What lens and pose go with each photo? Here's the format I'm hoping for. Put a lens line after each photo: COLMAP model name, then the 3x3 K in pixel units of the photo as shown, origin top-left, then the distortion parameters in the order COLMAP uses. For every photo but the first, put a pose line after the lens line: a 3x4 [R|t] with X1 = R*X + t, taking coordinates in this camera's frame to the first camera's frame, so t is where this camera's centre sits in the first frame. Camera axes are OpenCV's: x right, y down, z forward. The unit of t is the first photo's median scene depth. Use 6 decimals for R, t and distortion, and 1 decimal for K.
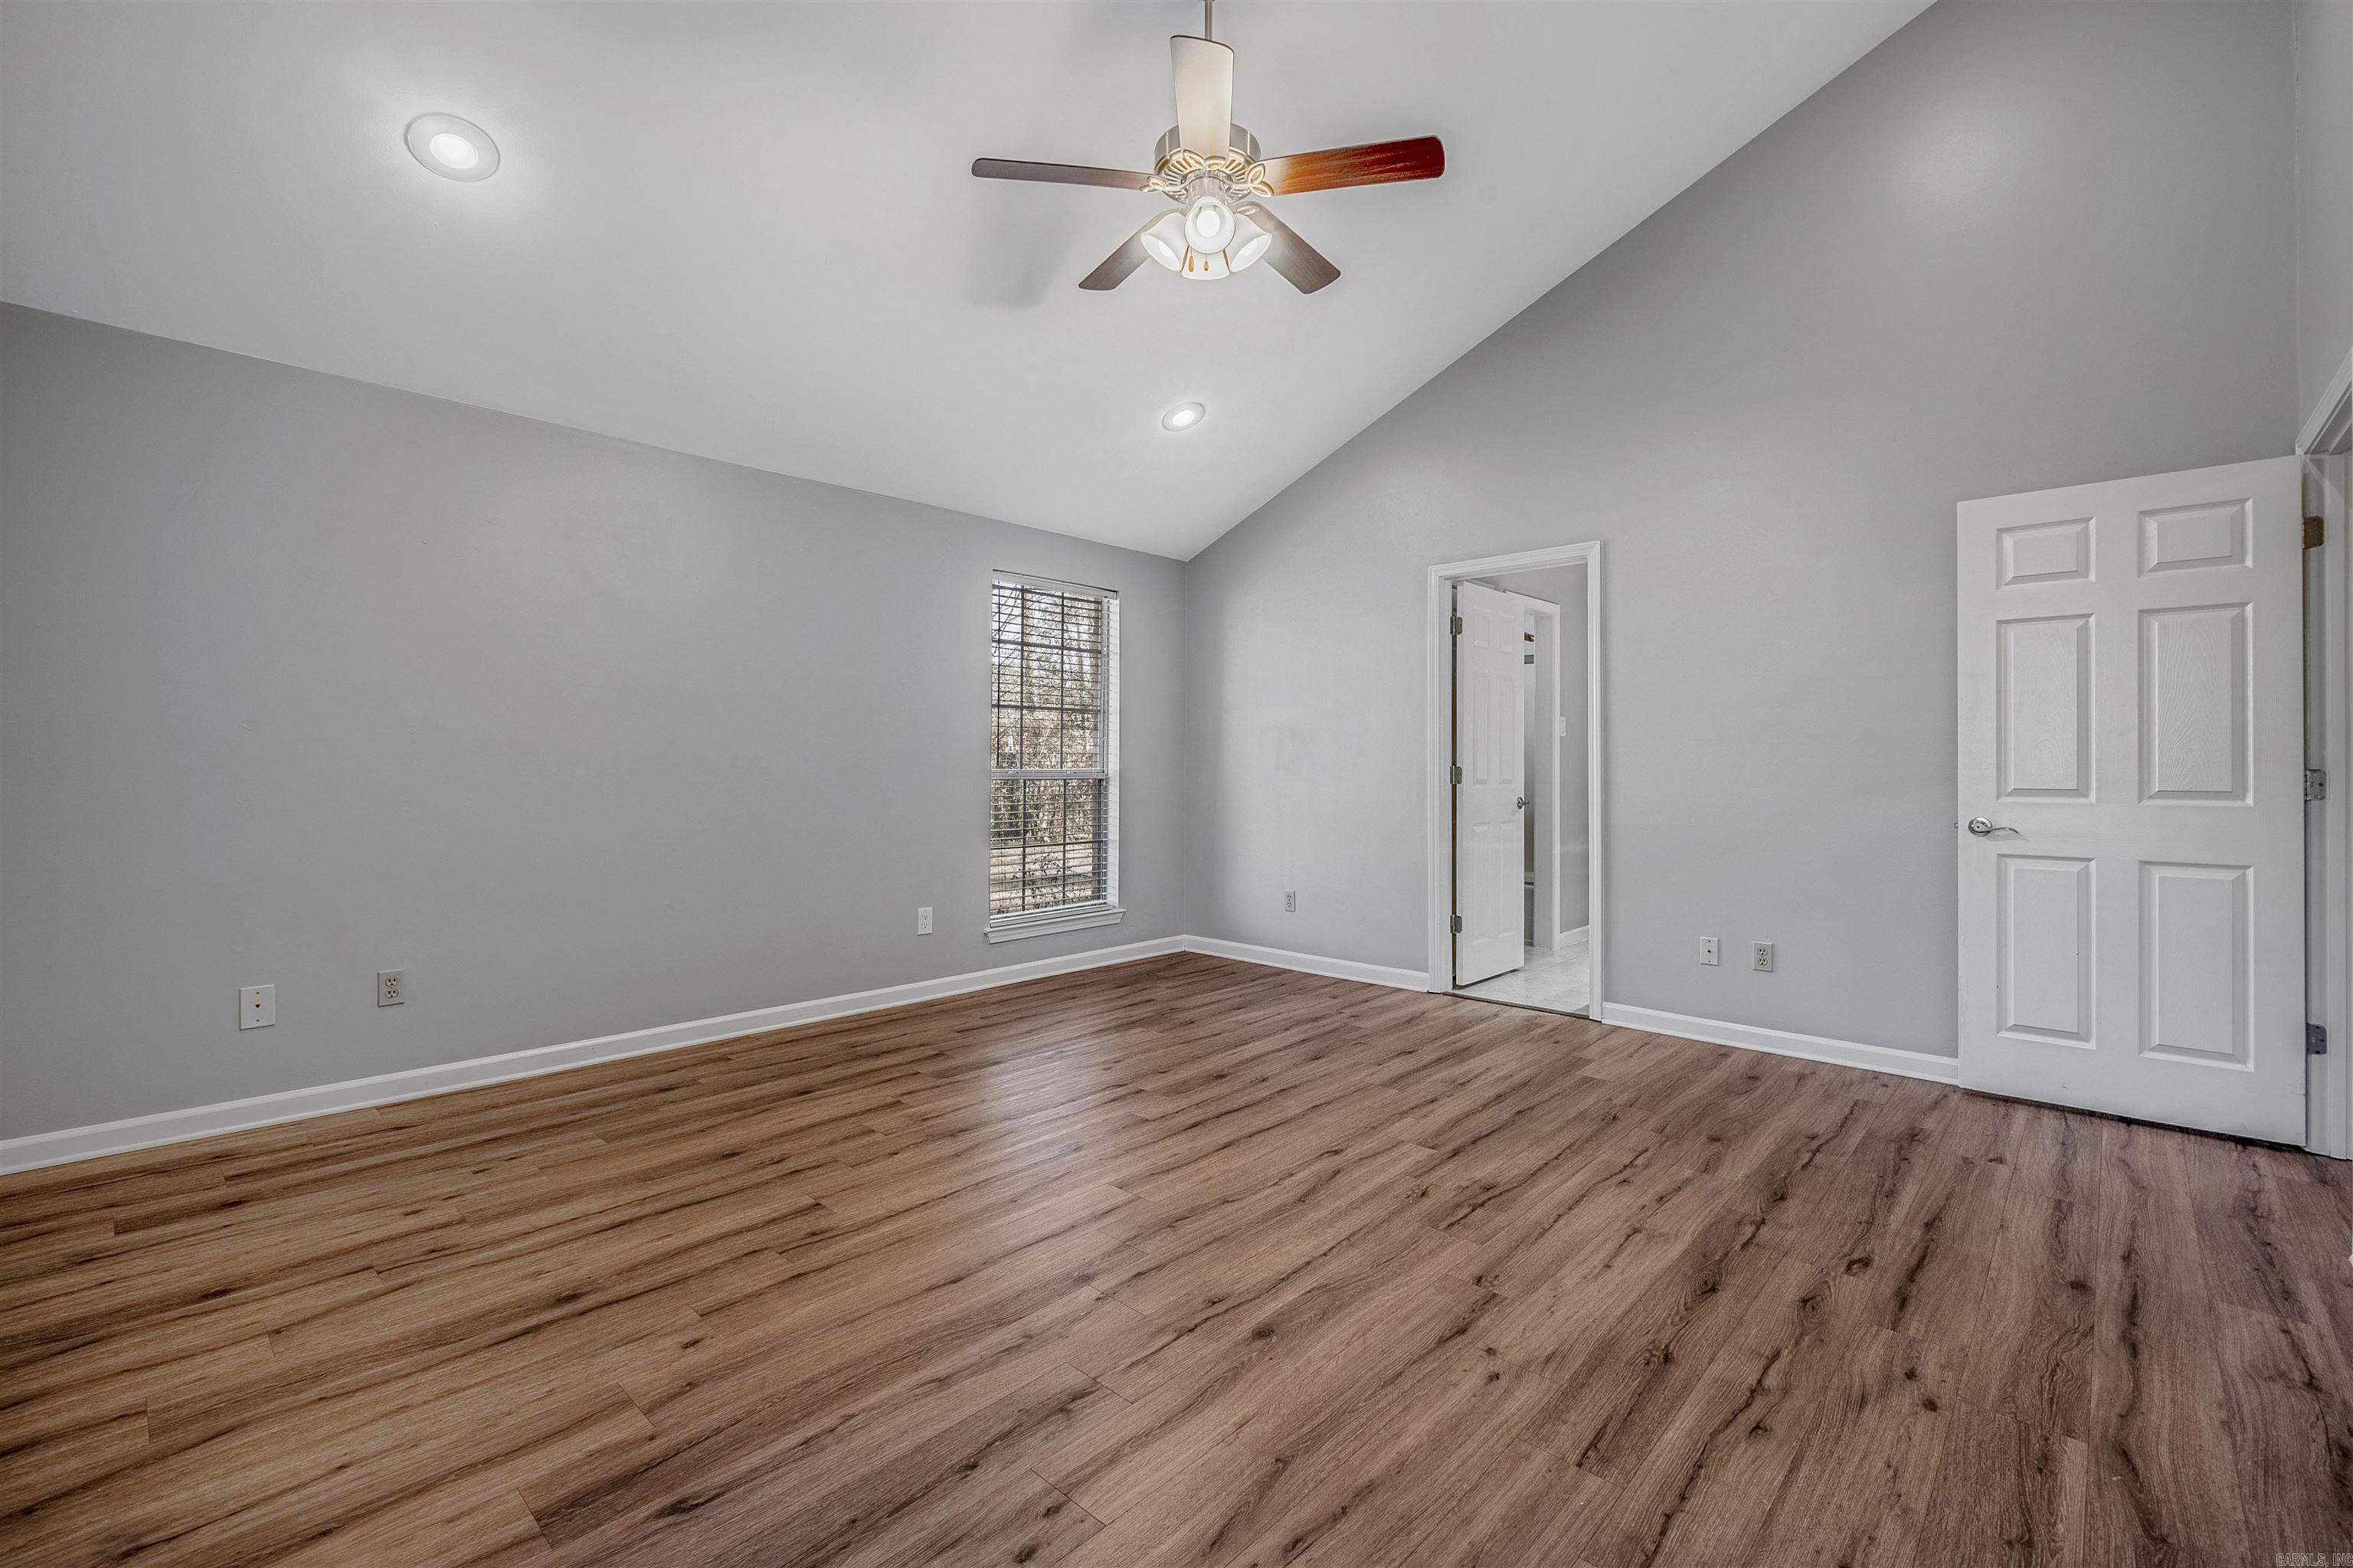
lens RADIAL K [[1013.1, 0, 1176.5], [0, 1013.1, 784.0], [0, 0, 1]] dist [-0.003293, -0.000435]
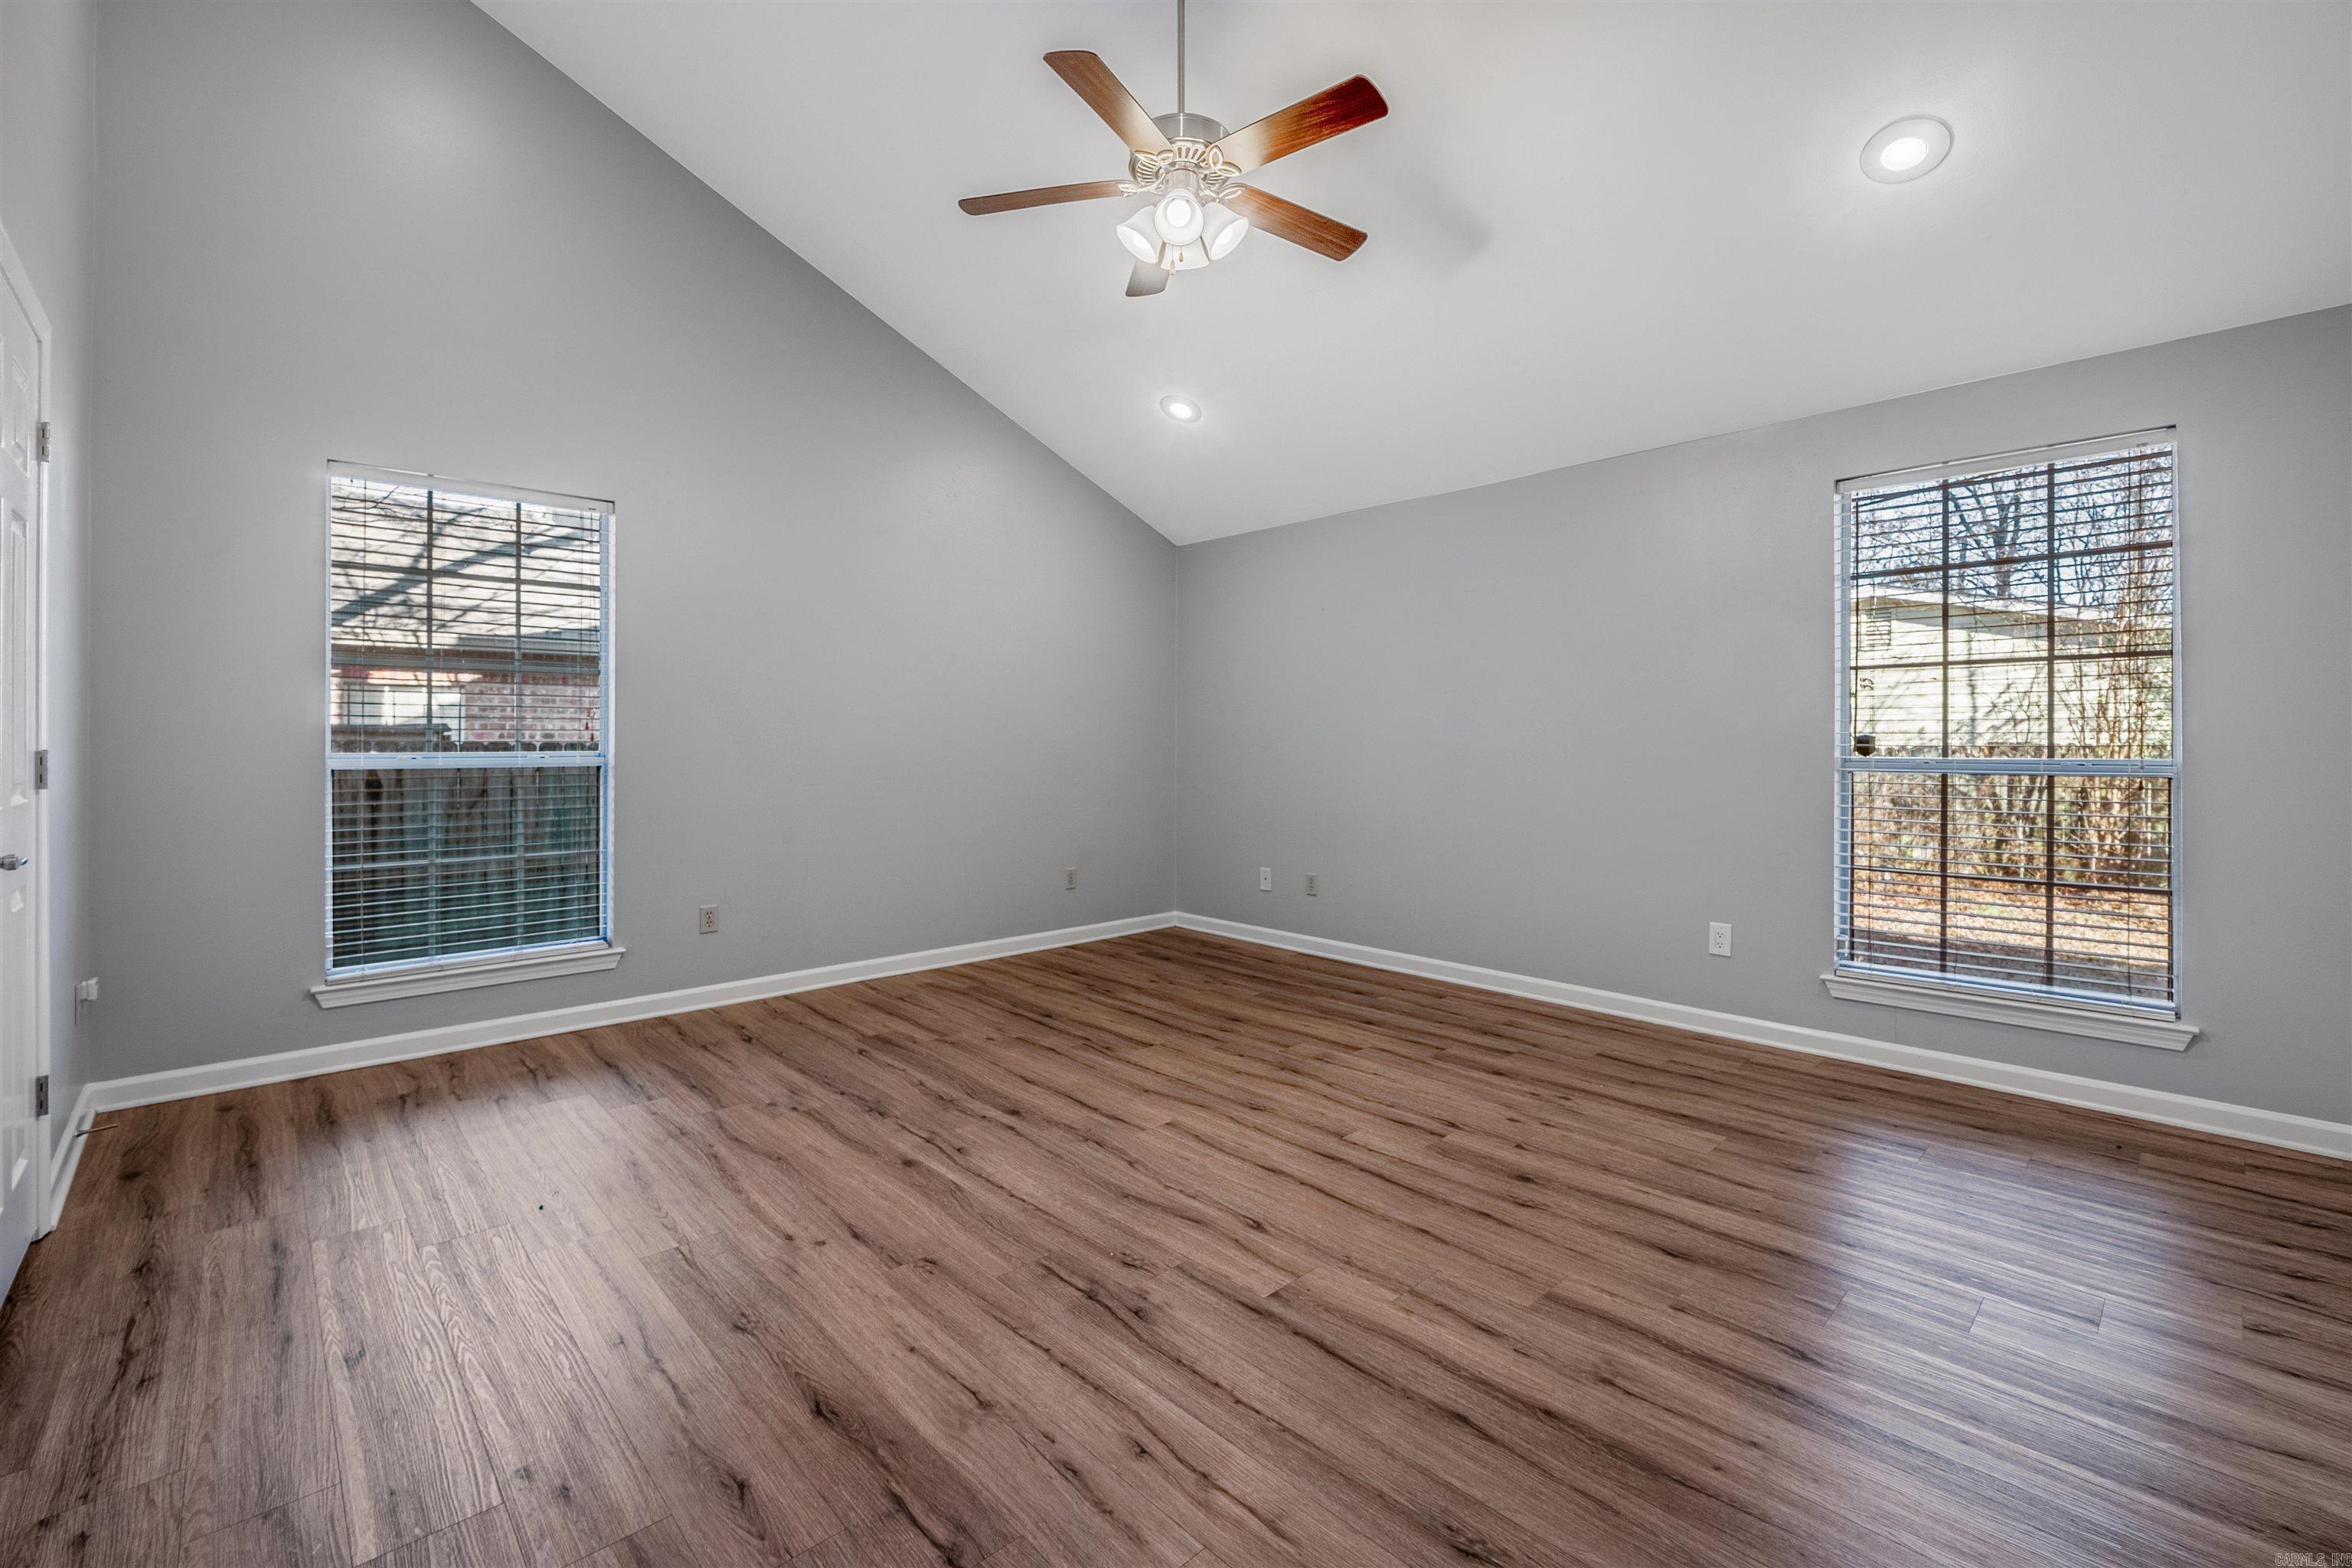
lens RADIAL K [[999.7, 0, 1174.6], [0, 999.7, 753.3], [0, 0, 1]] dist [-0.003283, -0.000419]
pose [[-0.069157, 0.005236, -0.997592, 1.014498], [-0.024177, 0.999684, 0.006923, -0.018764], [0.997313, 0.024597, -0.069009, 1.042221]]
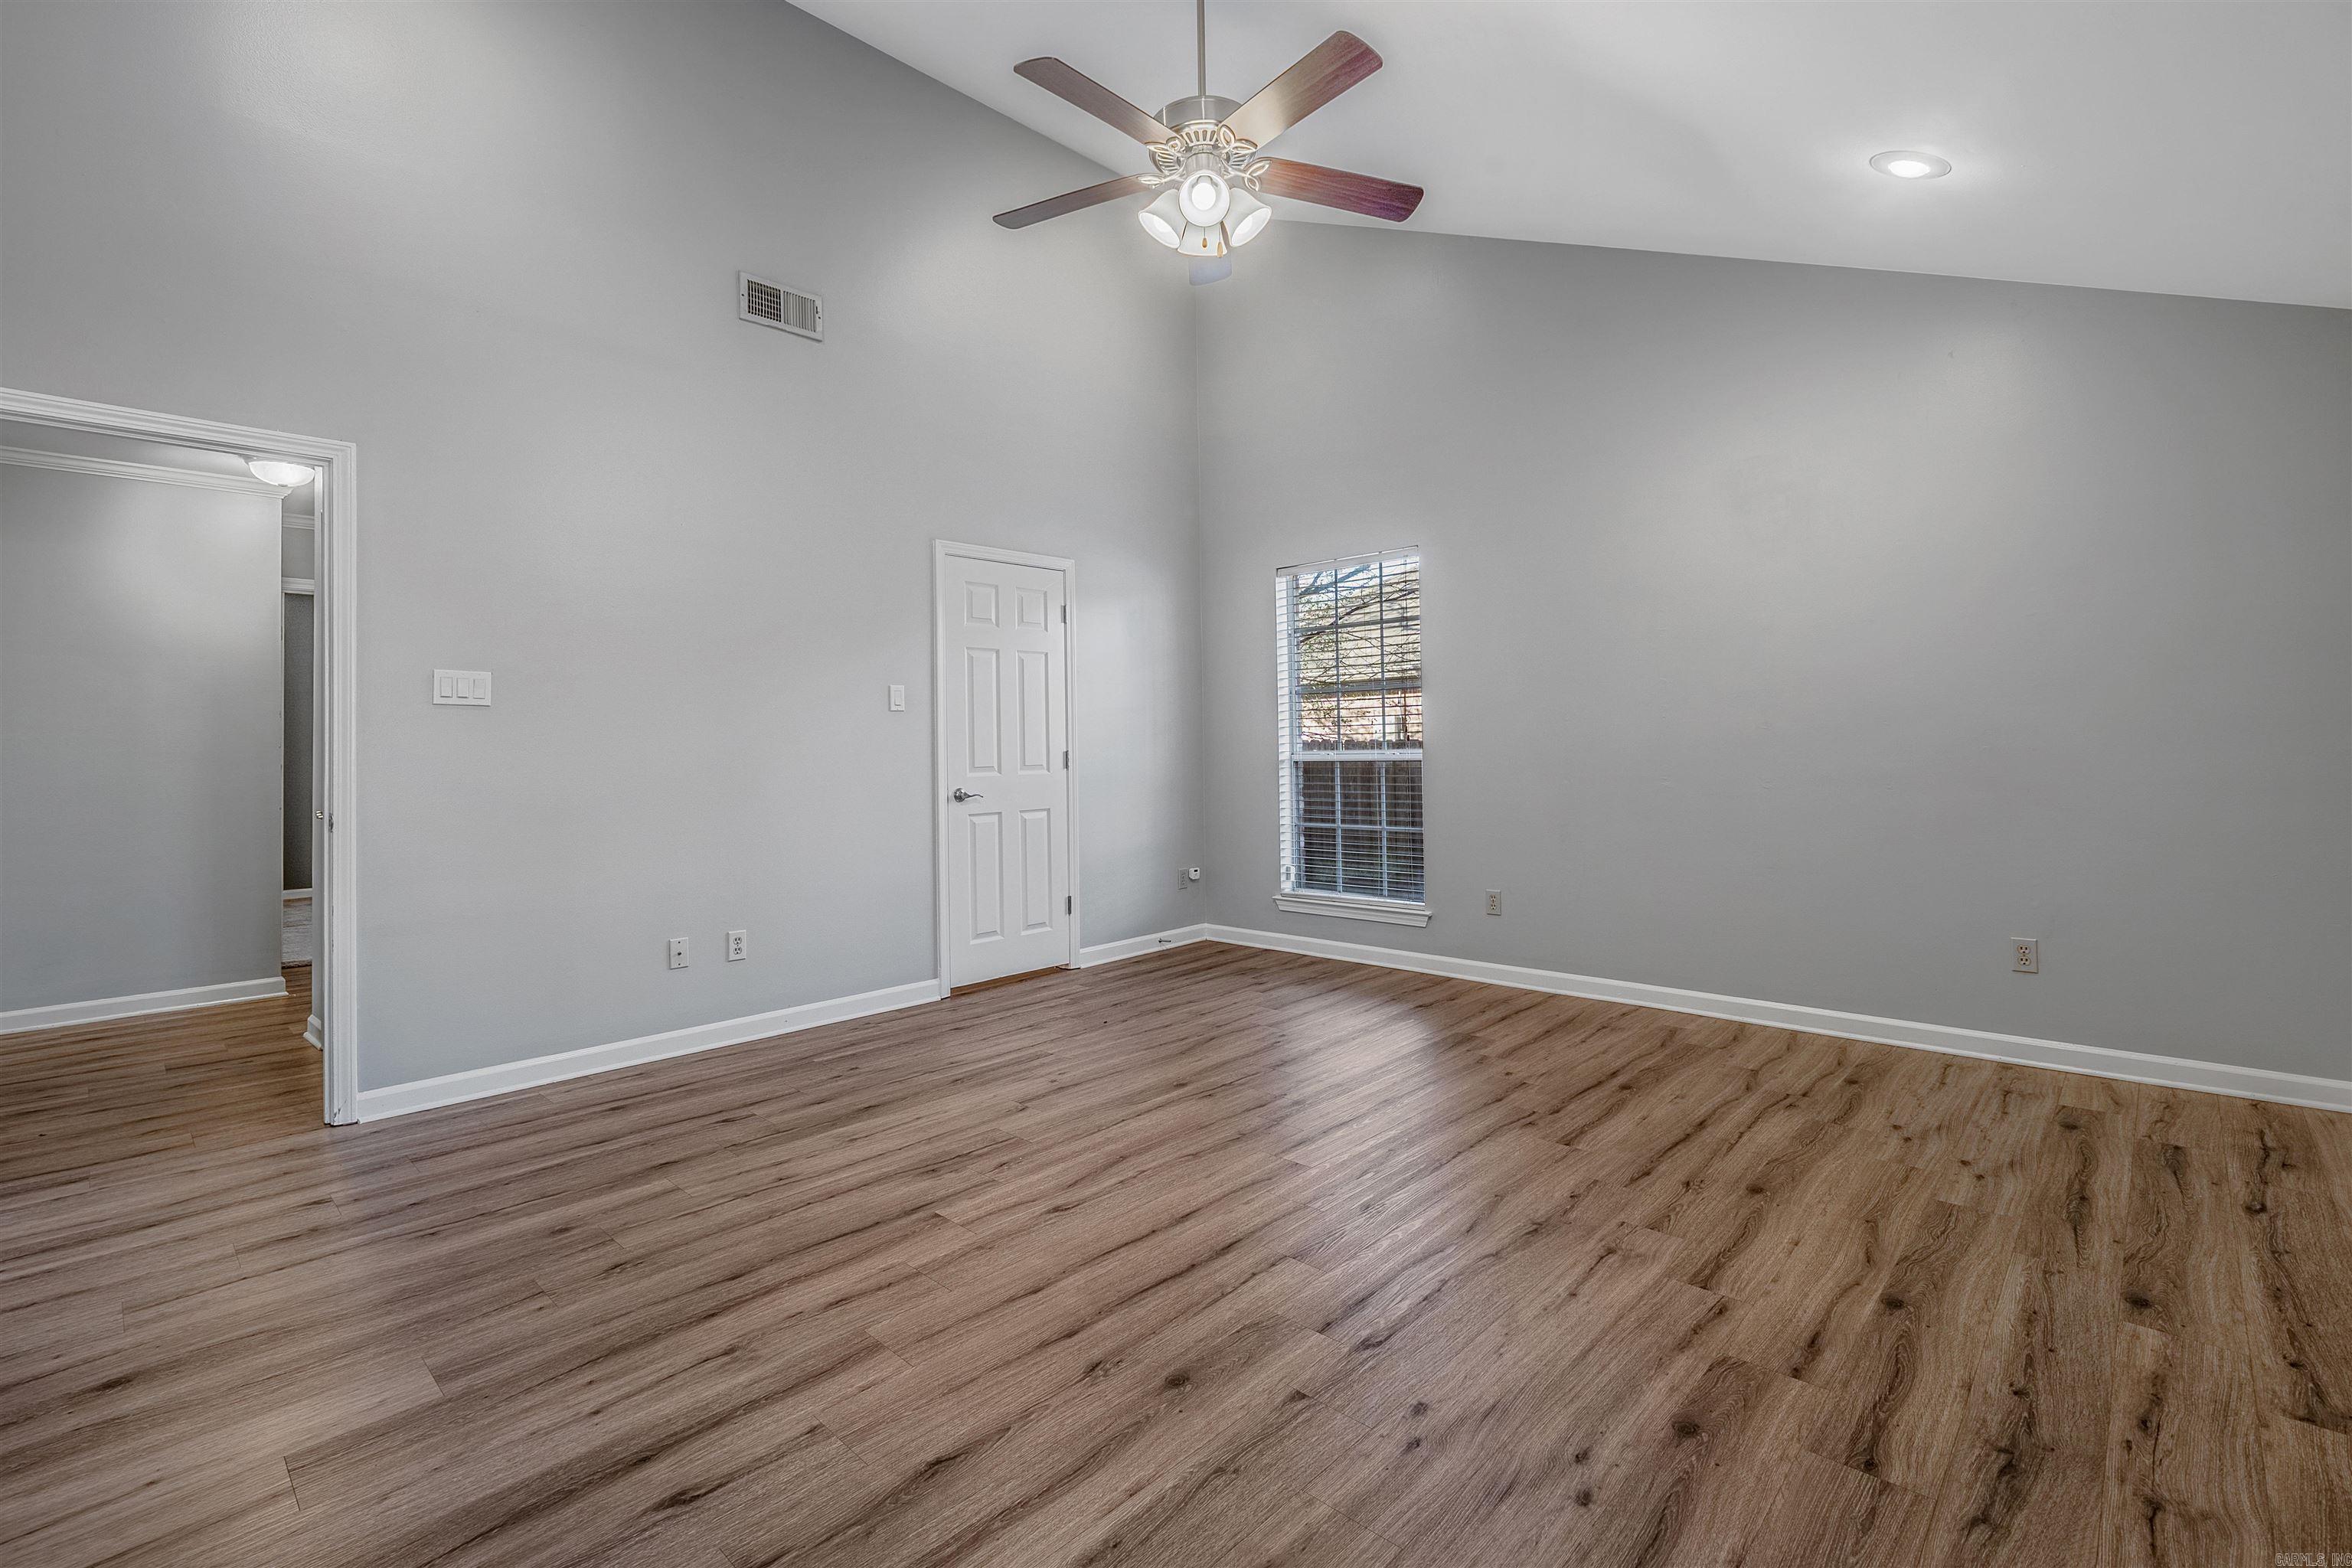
lens RADIAL K [[1044.5, 0, 1176.7], [0, 1044.5, 747.7], [0, 0, 1]] dist [-0.003310, -0.000409]
pose [[-0.999827, 0.008523, 0.016543, 0.042896], [0.008907, 0.999690, 0.023247, -0.041618], [-0.016340, 0.023391, -0.999593, 1.974236]]
